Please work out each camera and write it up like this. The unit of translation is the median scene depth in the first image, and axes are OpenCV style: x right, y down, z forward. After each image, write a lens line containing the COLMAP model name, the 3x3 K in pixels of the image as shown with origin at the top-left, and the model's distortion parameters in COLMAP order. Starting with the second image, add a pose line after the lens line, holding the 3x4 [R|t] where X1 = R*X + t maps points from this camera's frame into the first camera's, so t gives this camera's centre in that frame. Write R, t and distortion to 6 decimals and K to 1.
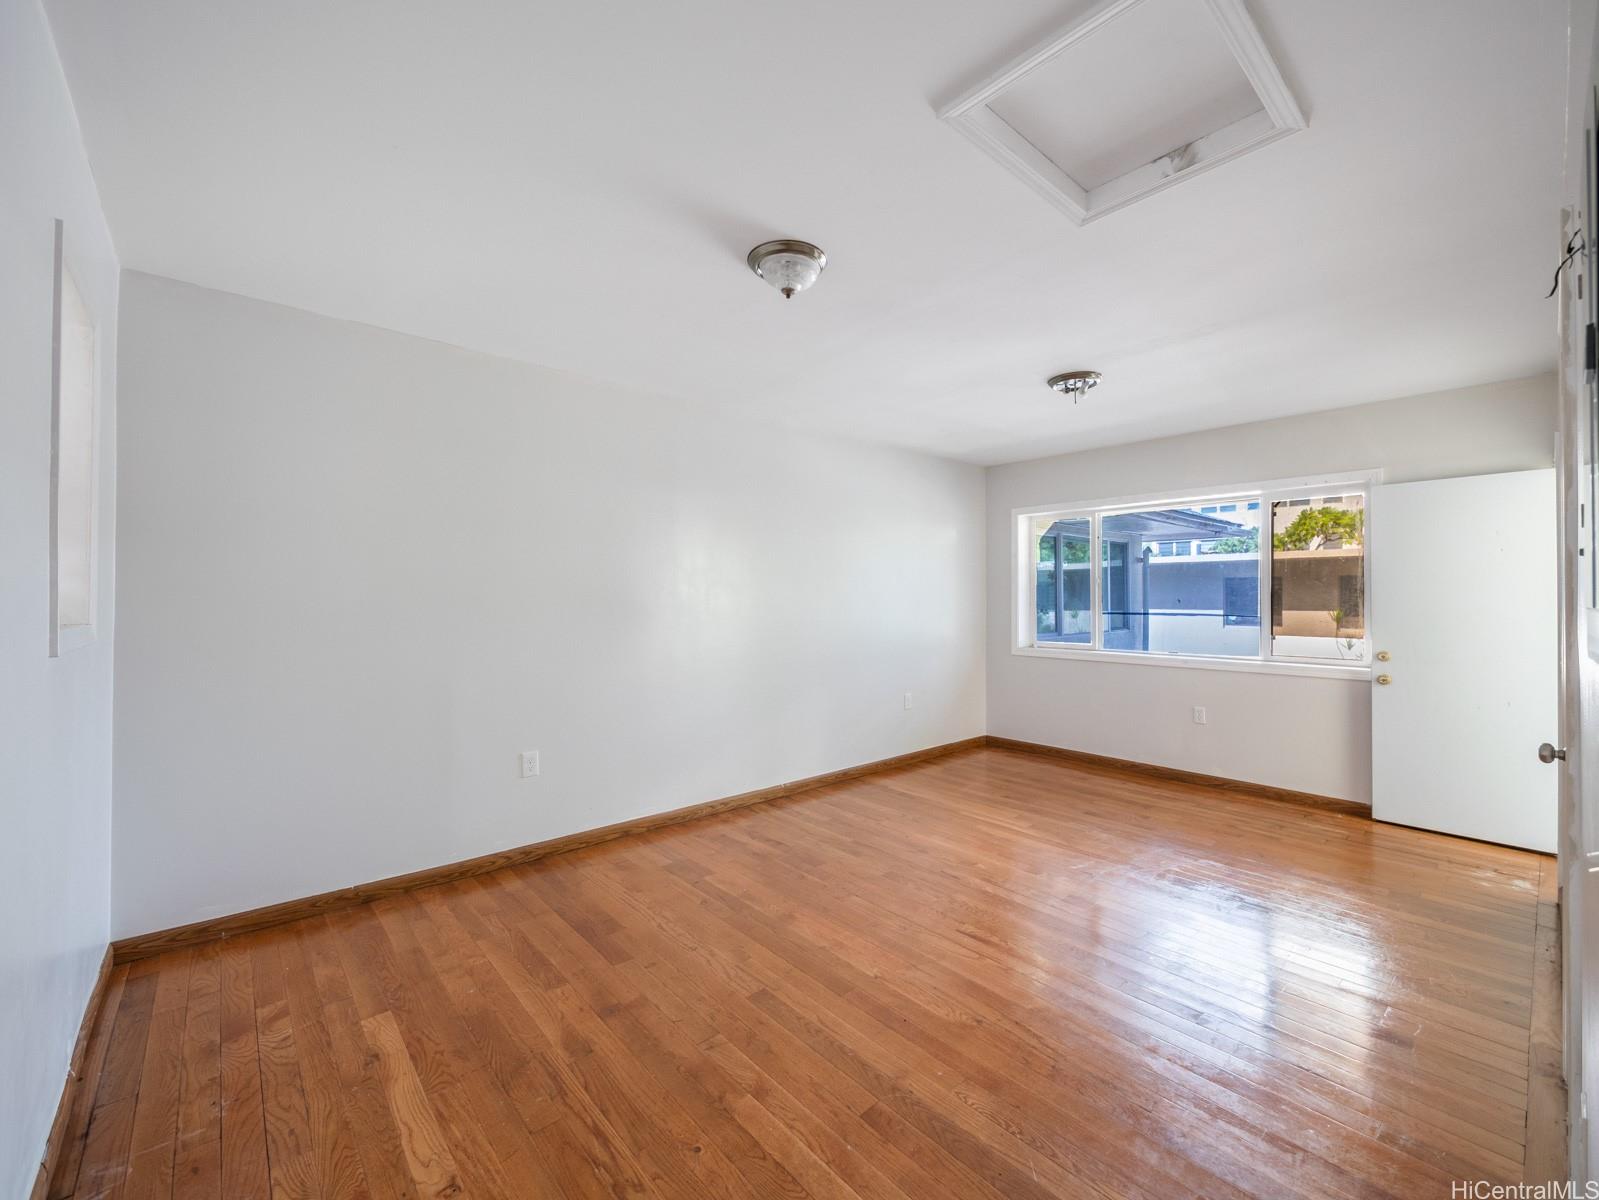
lens RADIAL K [[671.2, 0, 813.8], [0, 671.2, 594.9], [0, 0, 1]] dist [-0.006723, 0.001621]
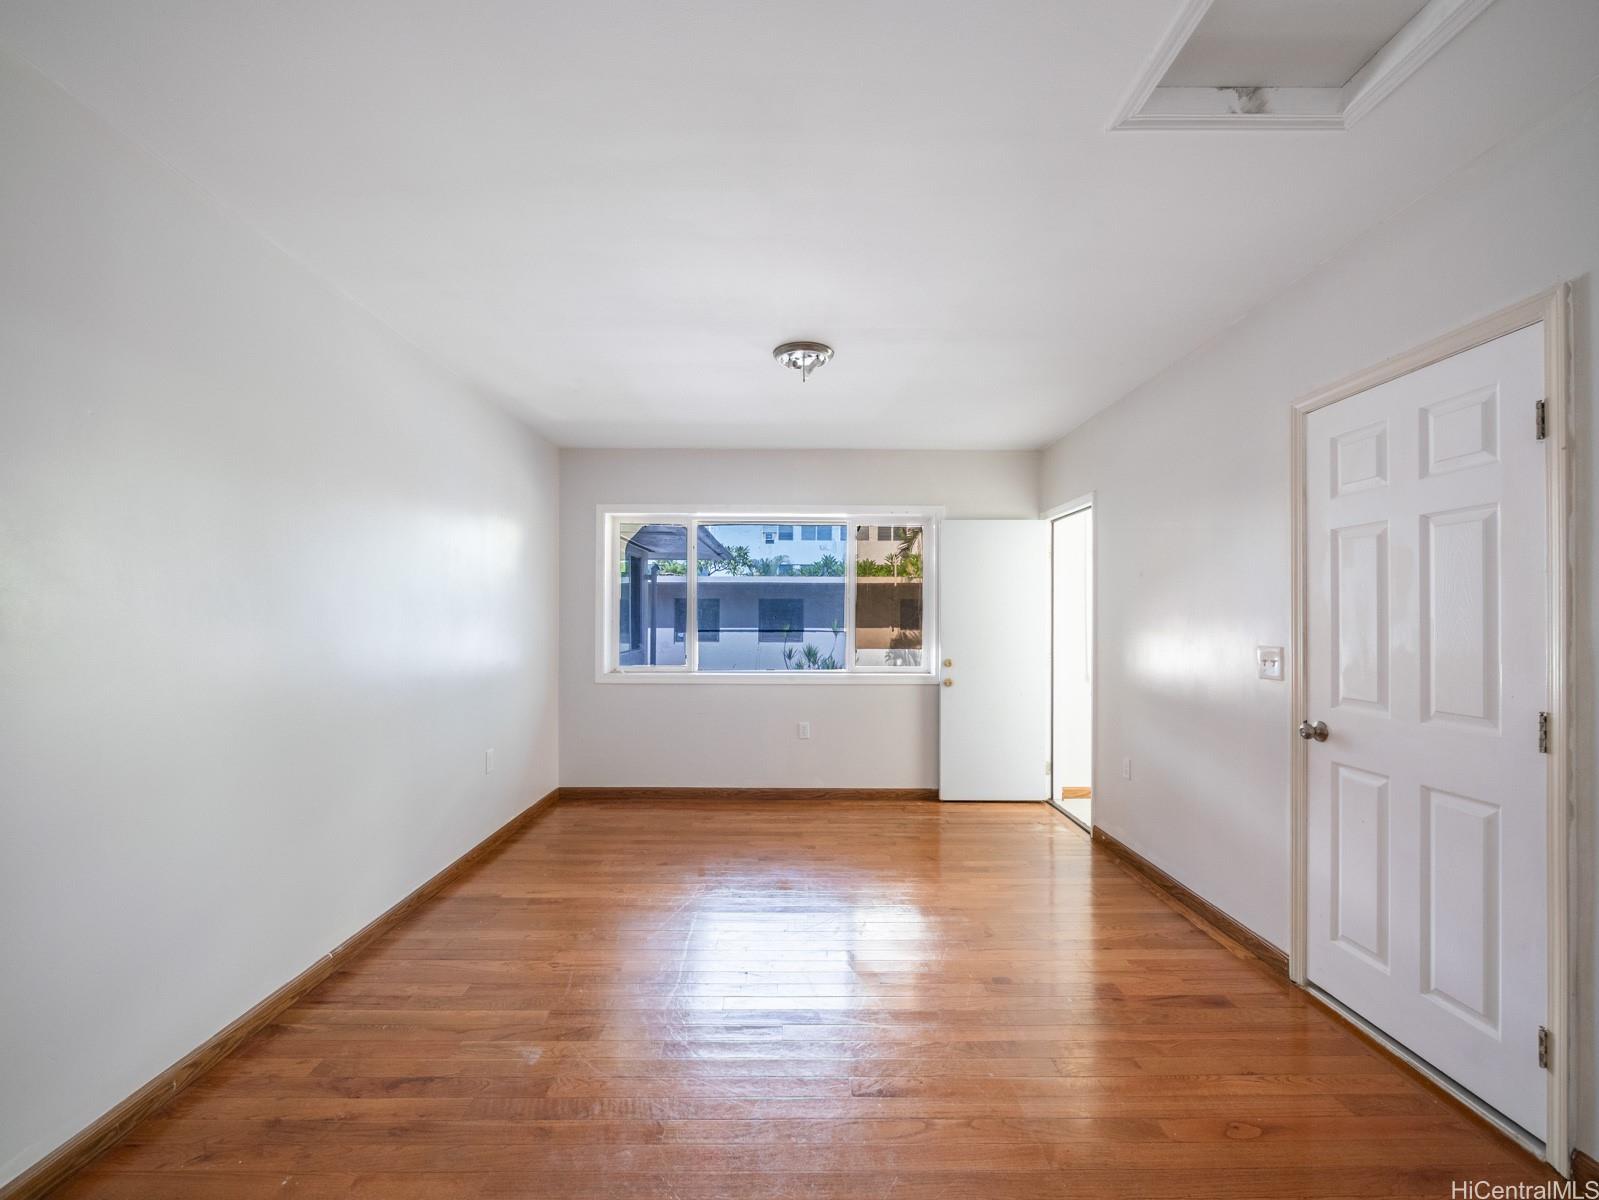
lens RADIAL K [[671.2, 0, 798.5], [0, 671.2, 615.0], [0, 0, 1]] dist [-0.006723, 0.001621]
pose [[0.661861, 0.004842, 0.749611, -0.220615], [-0.004421, 0.999987, -0.002555, 0.009939], [-0.749614, -0.001623, 0.661874, 0.392637]]
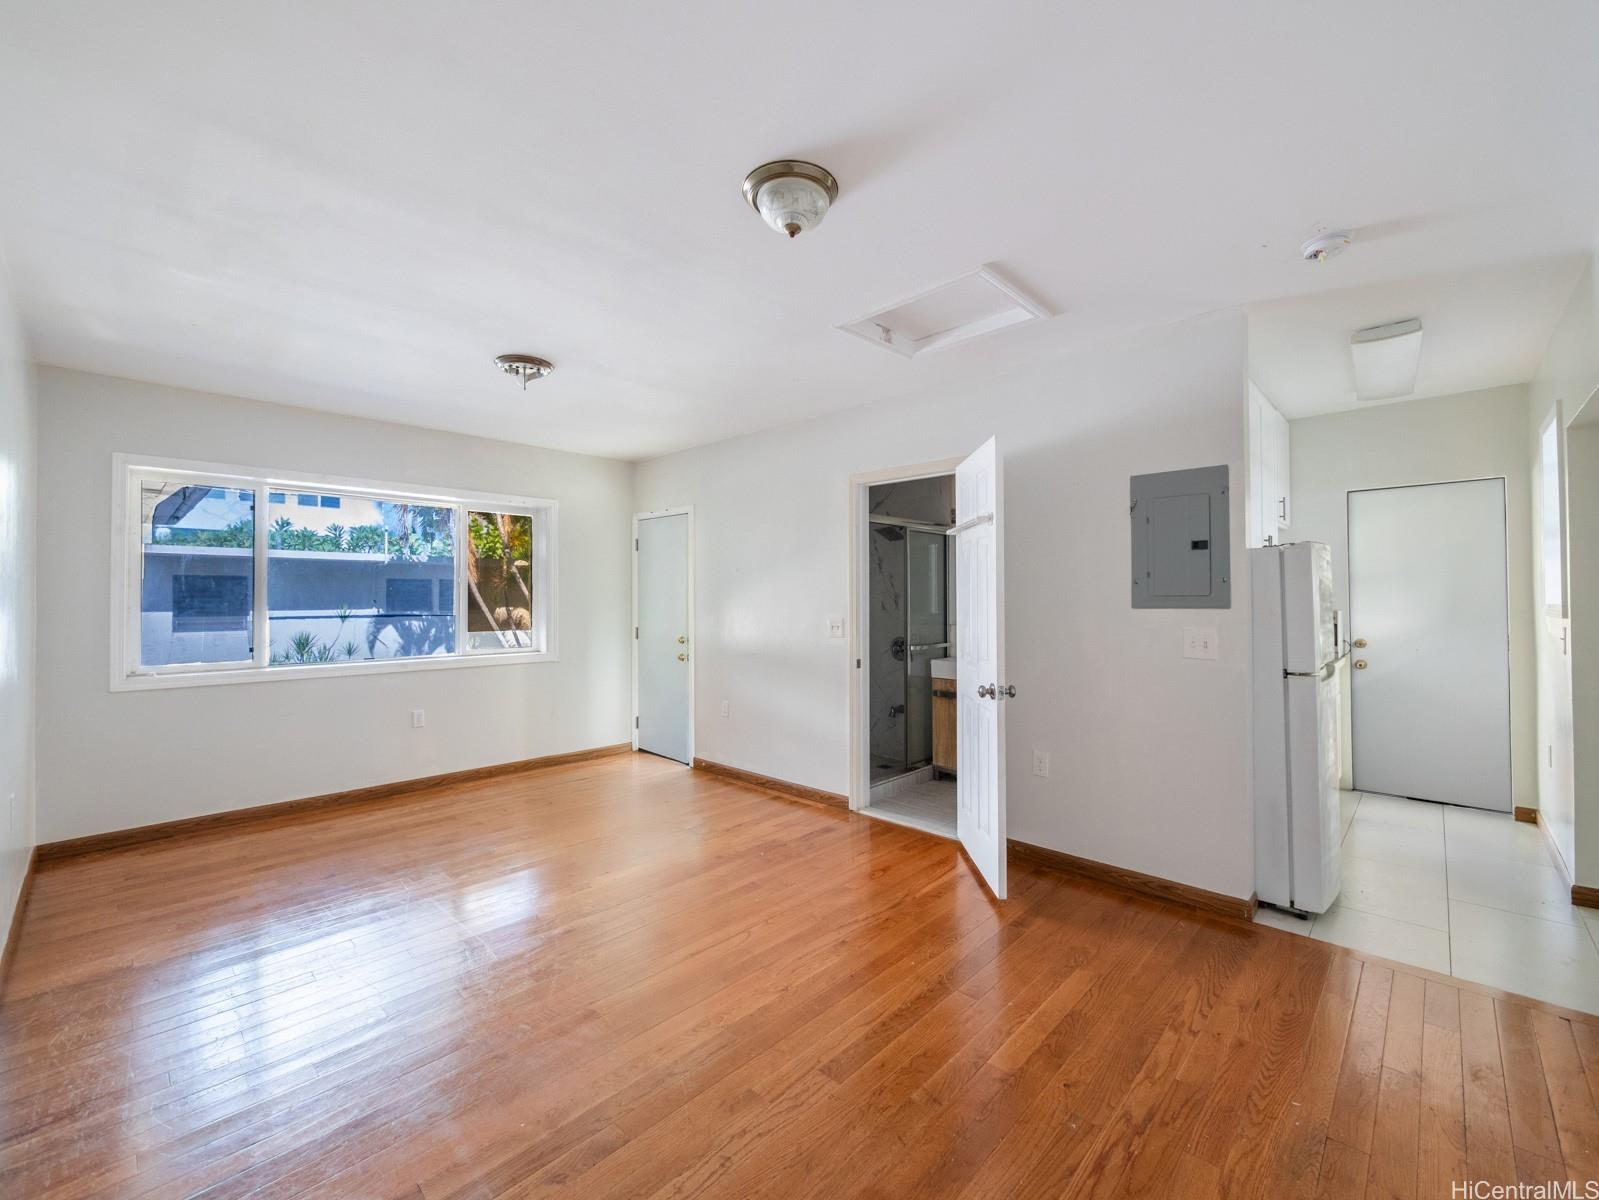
lens RADIAL K [[671.2, 0, 791.7], [0, 671.2, 596.1], [0, 0, 1]] dist [-0.006723, 0.001621]
pose [[-0.072536, 0.002505, 0.997363, -0.505115], [-0.001475, 0.999995, -0.002618, 0.003882], [-0.997365, -0.001661, -0.072532, 0.617223]]
